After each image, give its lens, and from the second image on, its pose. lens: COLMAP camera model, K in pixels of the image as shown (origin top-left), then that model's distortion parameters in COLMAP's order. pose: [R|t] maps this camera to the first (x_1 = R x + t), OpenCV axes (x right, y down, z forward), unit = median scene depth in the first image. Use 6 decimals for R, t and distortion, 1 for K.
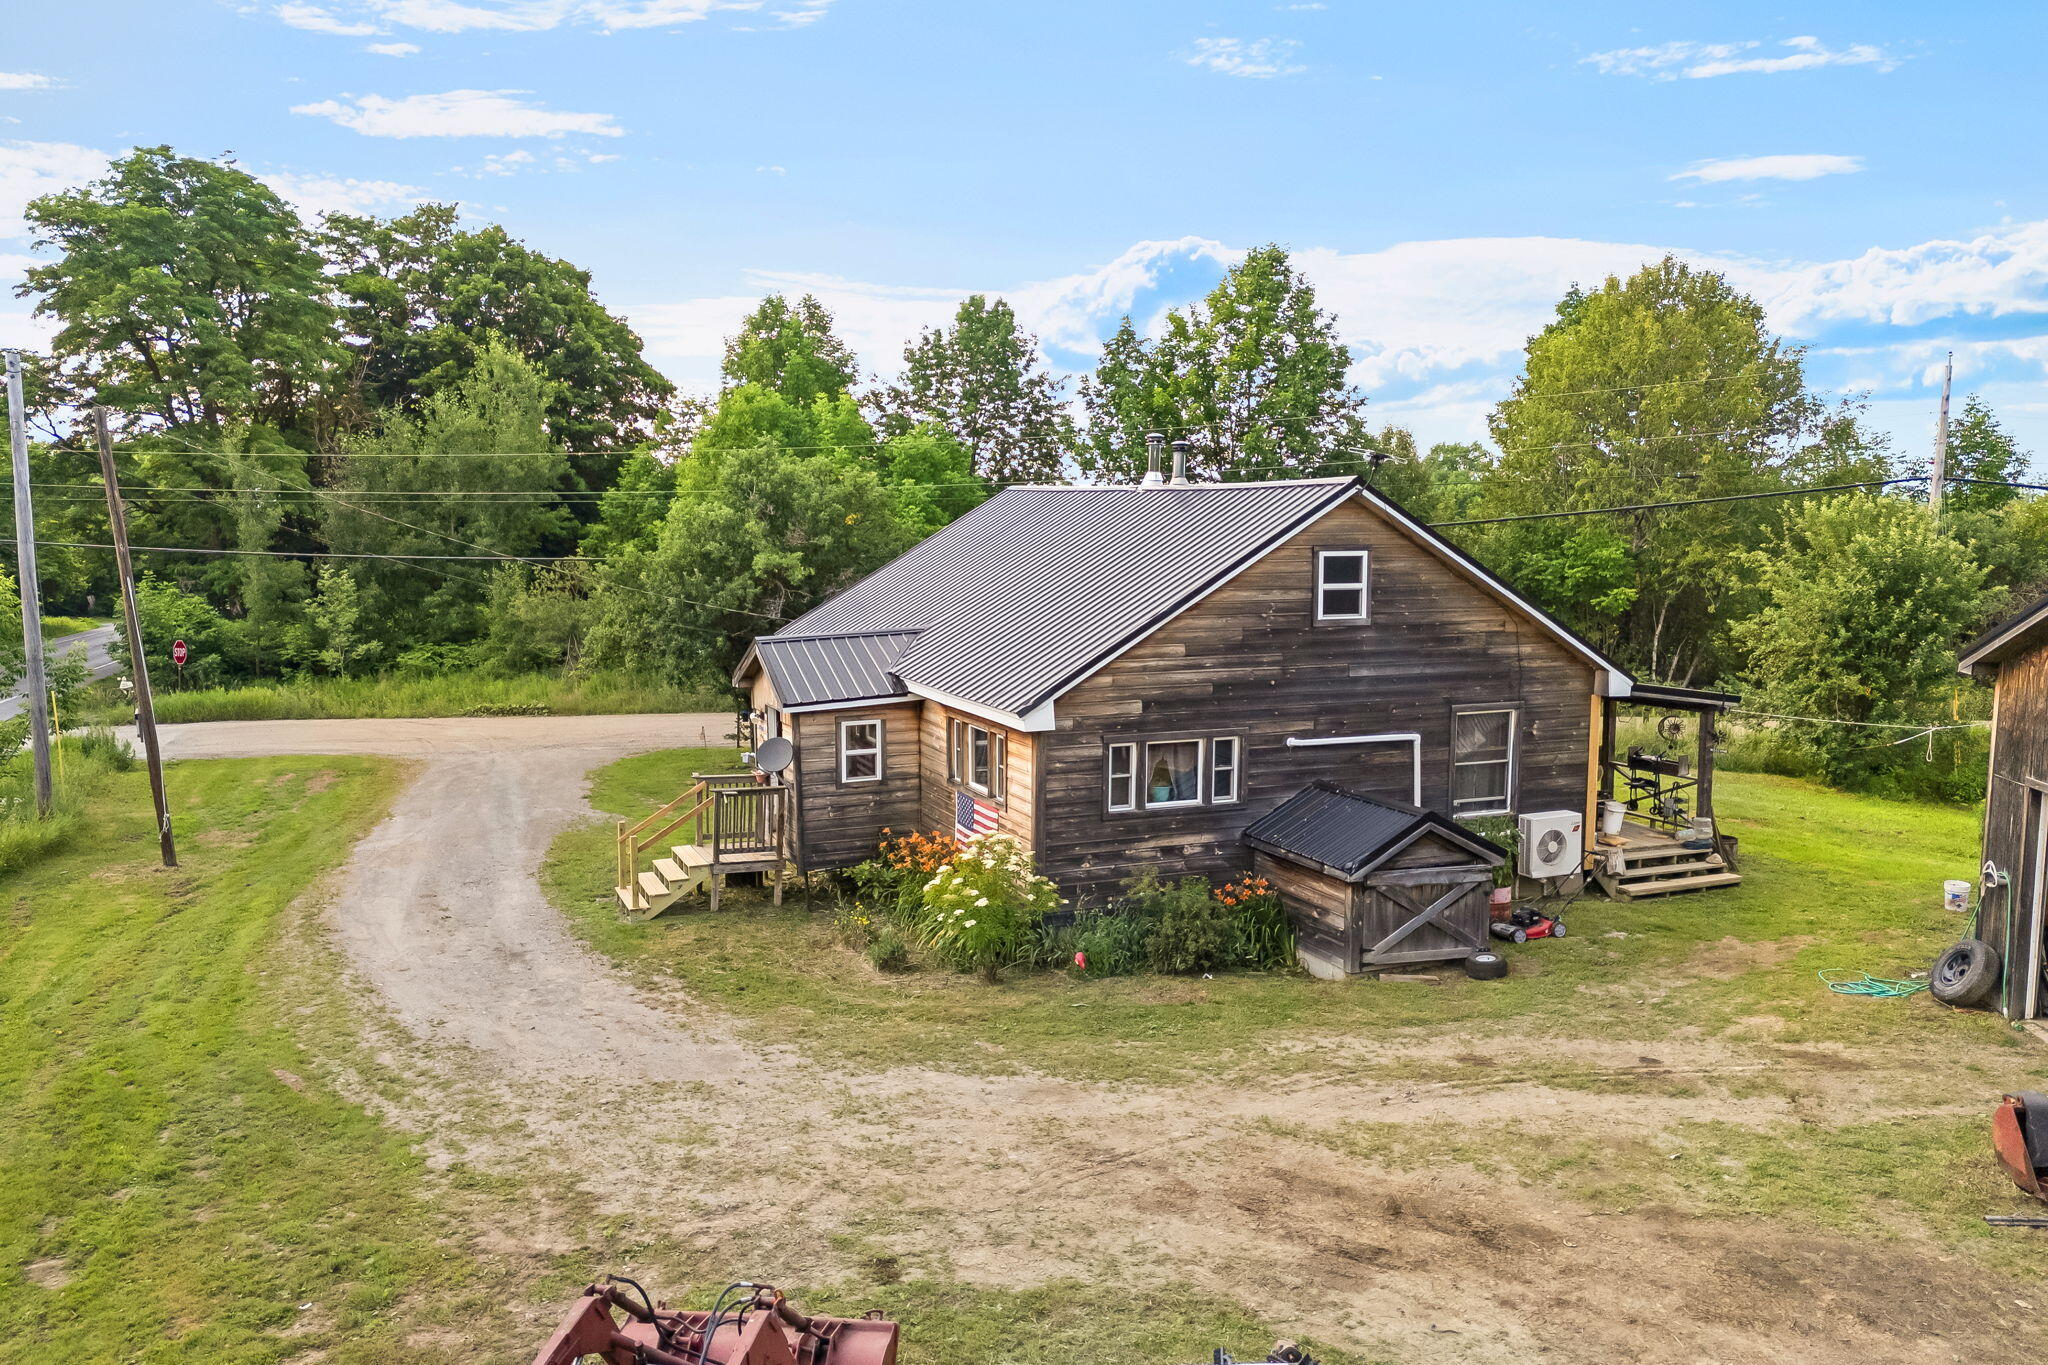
lens RADIAL K [[1505.4, 0, 1021.2], [0, 1505.4, 679.3], [0, 0, 1]] dist [0.074239, -0.064133]
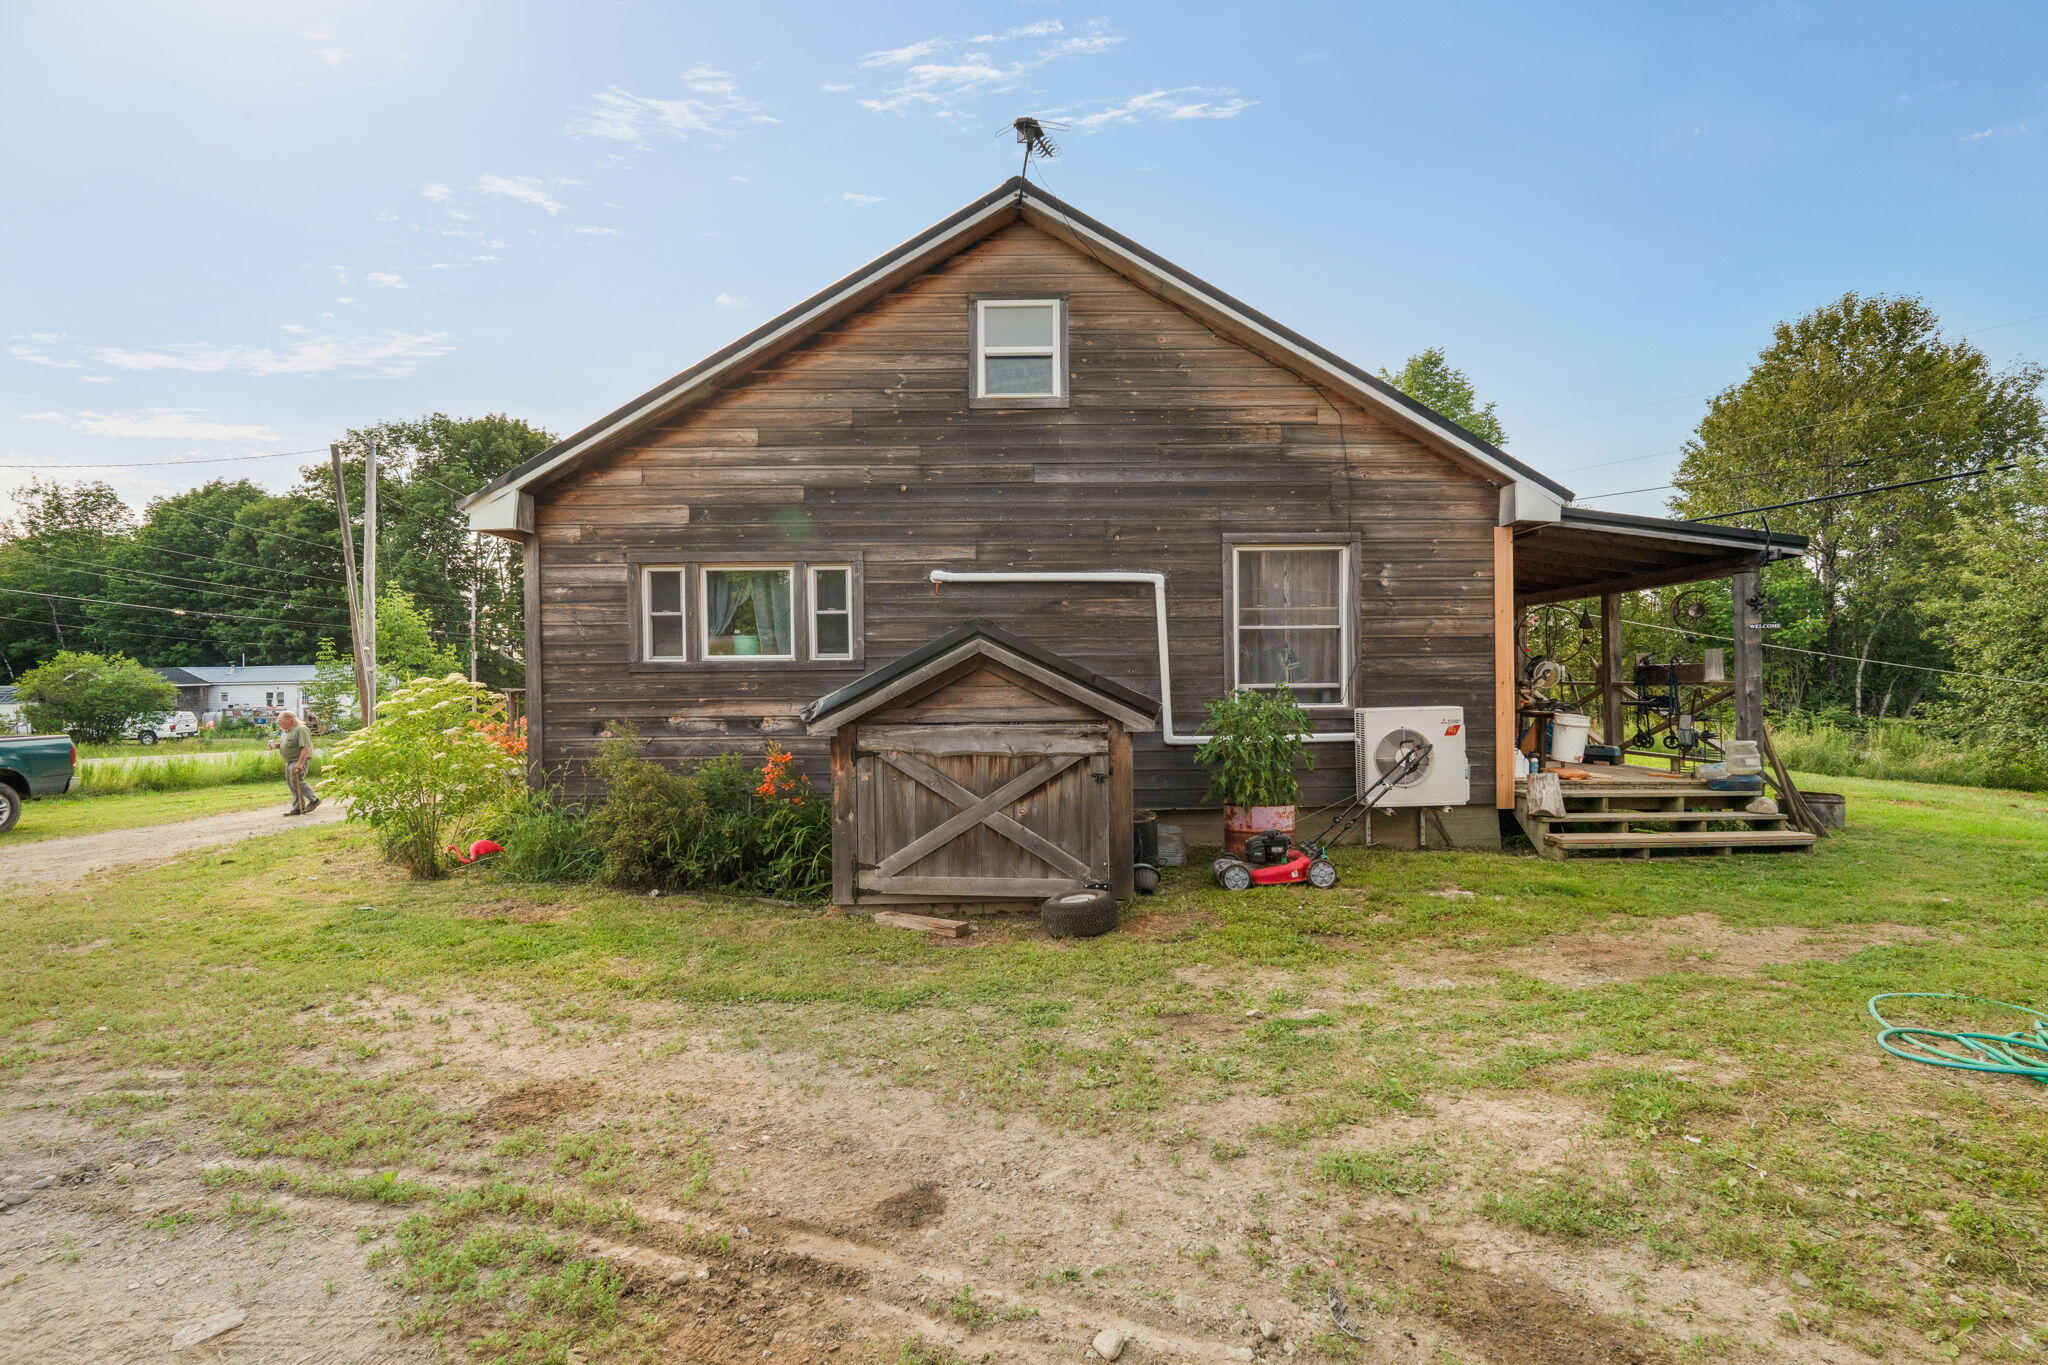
lens RADIAL K [[908.4, 0, 1028.9], [0, 908.4, 686.3], [0, 0, 1]] dist [0.002216, 0.000311]
pose [[0.922613, -0.011652, -0.385552, 0.380906], [-0.027252, 0.995077, -0.095285, 0.131255], [0.384764, 0.098418, 0.917753, 0.651186]]
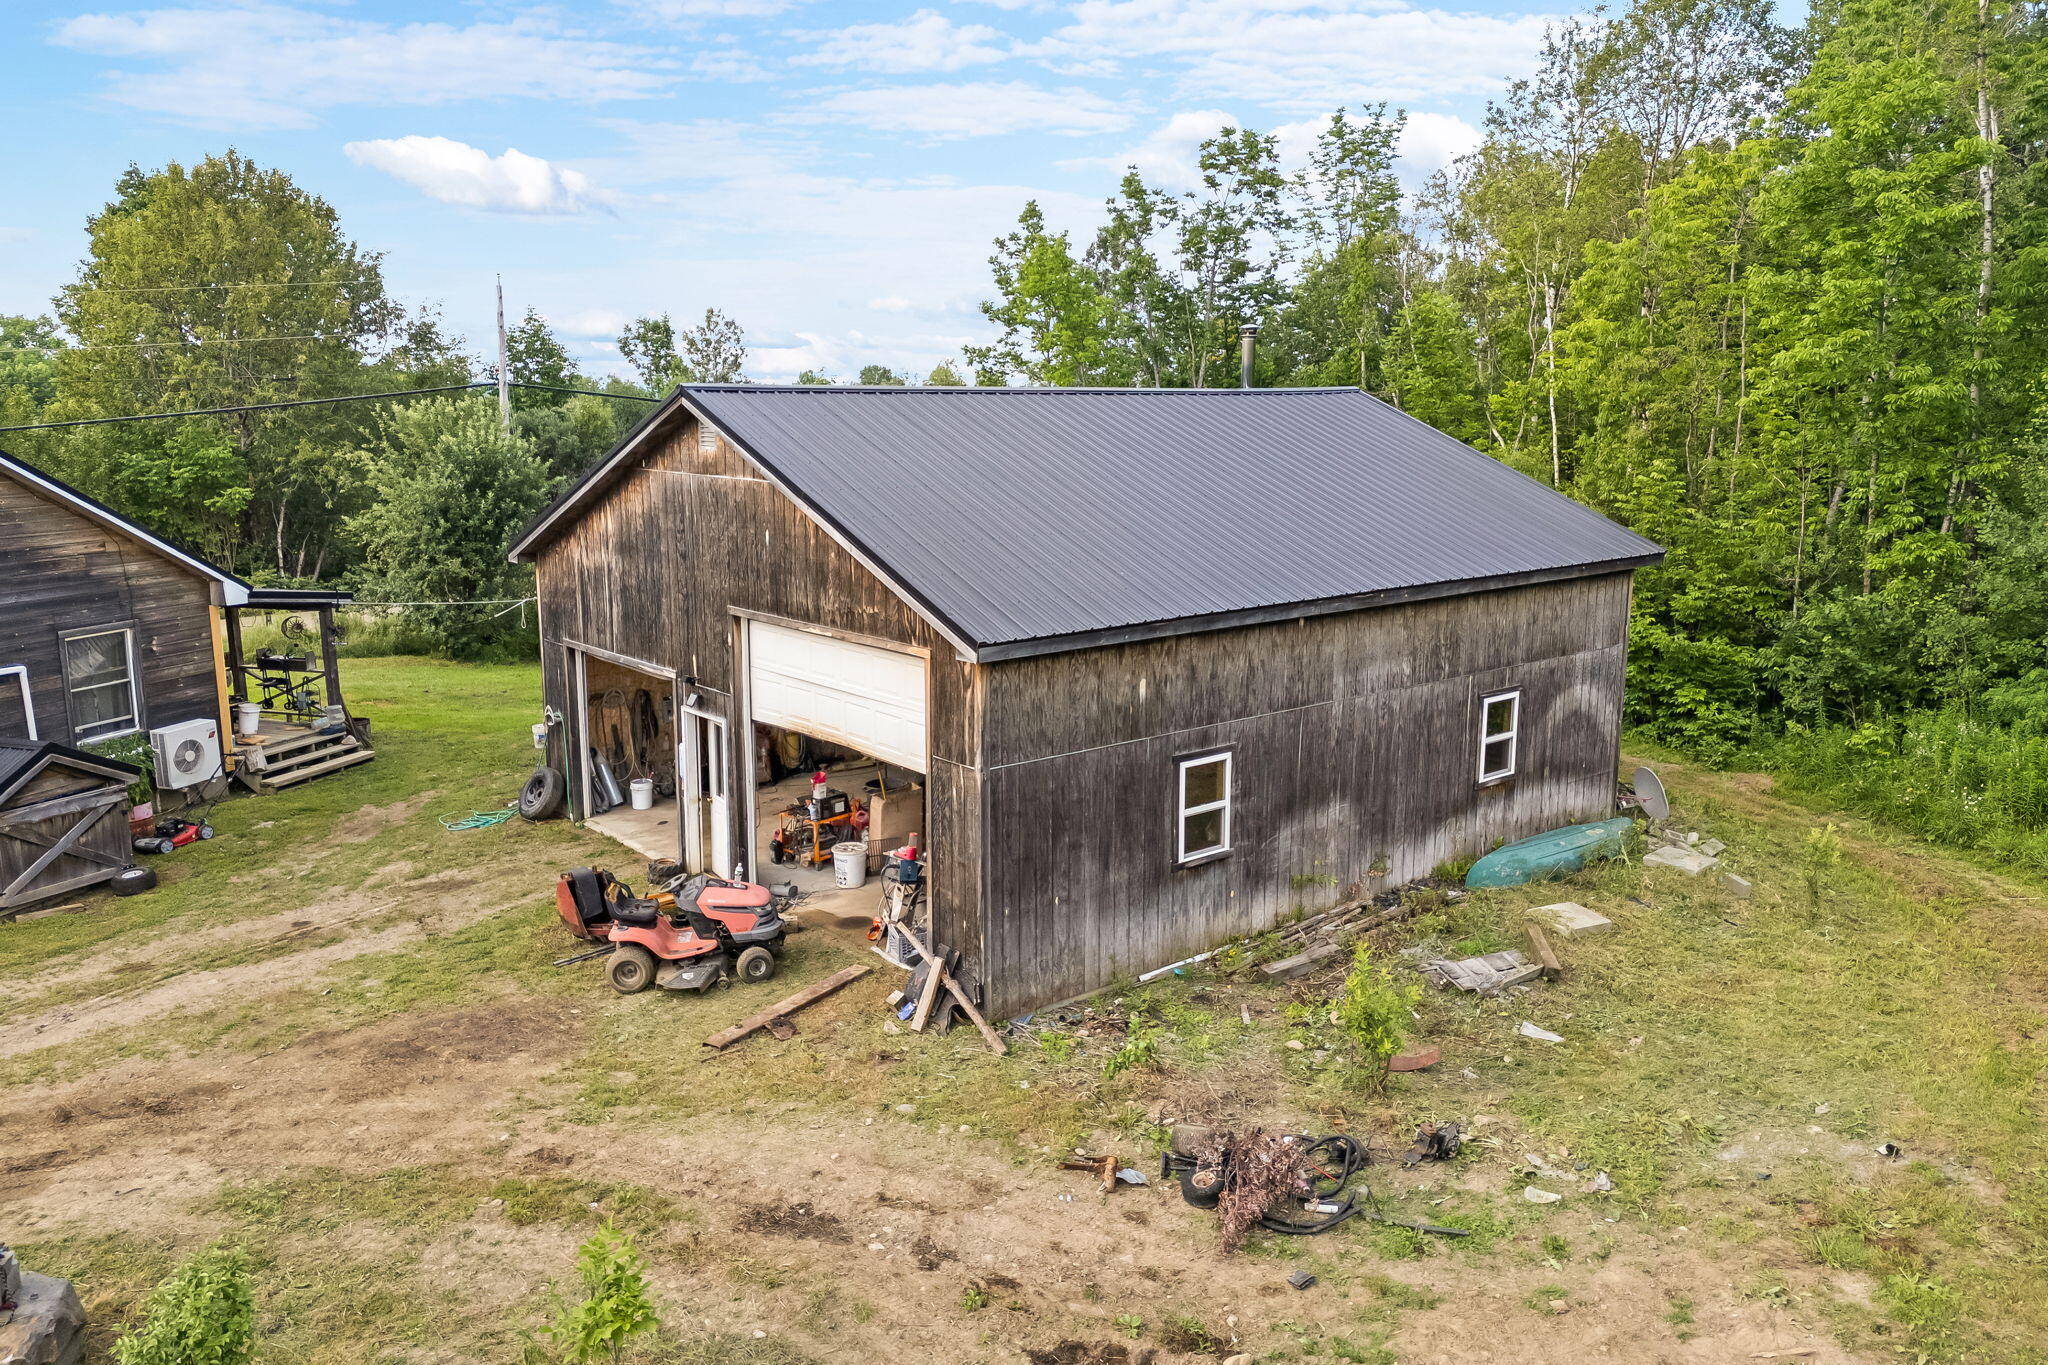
lens RADIAL K [[1505.4, 0, 1021.2], [0, 1505.4, 679.3], [0, 0, 1]] dist [0.074239, -0.064133]
pose [[0.665424, -0.140050, 0.733210, -0.033205], [0.084906, 0.990068, 0.112056, -0.011094], [-0.741621, -0.012311, 0.670706, -0.129787]]
